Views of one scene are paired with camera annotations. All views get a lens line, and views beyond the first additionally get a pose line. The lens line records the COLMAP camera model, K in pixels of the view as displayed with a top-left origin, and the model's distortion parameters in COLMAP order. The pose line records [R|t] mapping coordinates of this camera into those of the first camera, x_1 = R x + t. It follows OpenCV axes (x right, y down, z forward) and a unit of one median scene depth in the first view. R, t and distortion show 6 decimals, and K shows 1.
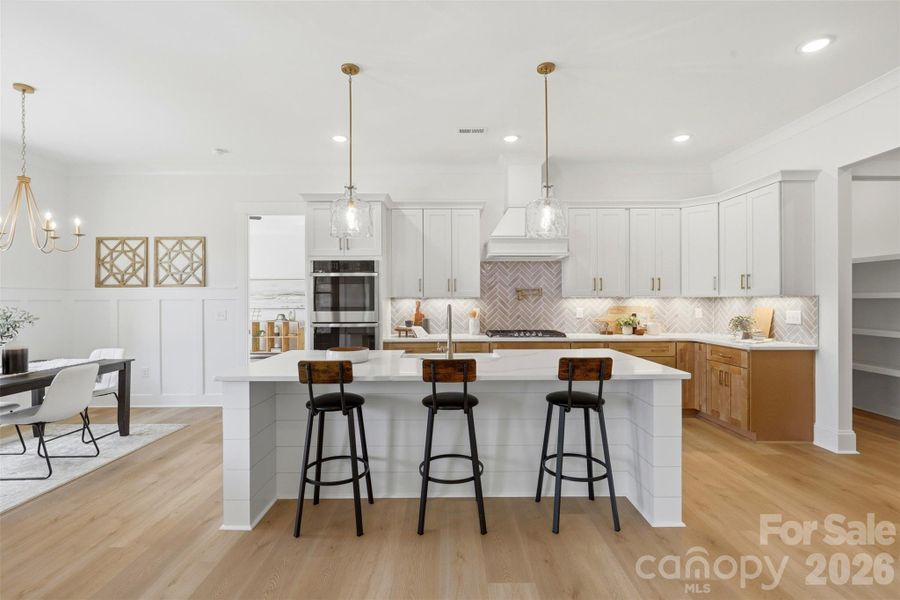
lens RADIAL K [[407.3, 0, 448.1], [0, 407.3, 300.3], [0, 0, 1]] dist [0.002242, -0.000314]
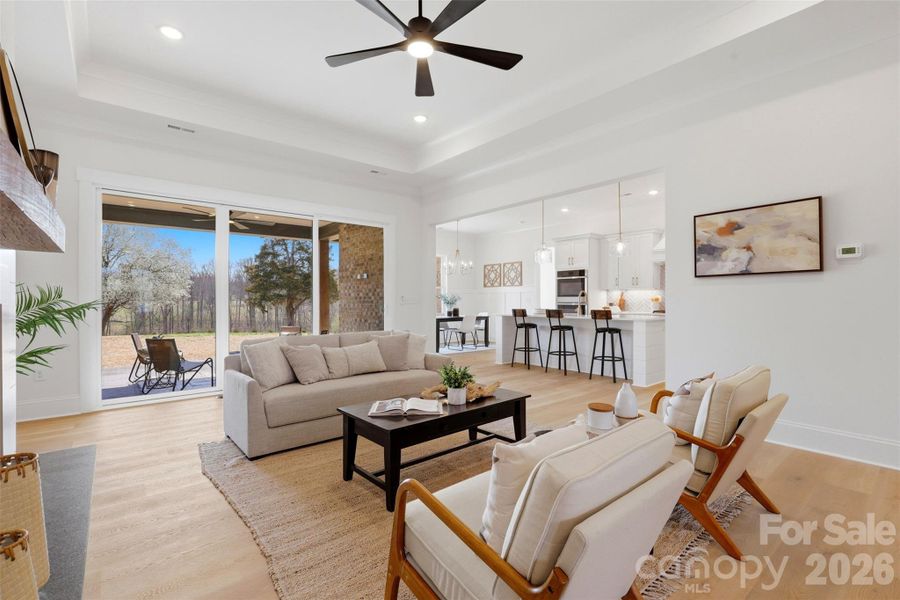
lens RADIAL K [[403.5, 0, 450.0], [0, 403.5, 300.0], [0, 0, 1]] dist [0.008615, -0.000180]
pose [[0.637581, 0.003271, -0.770376, 0.742814], [-0.002435, 0.999995, 0.002230, 0.034195], [0.770379, 0.000454, 0.637586, -0.572694]]
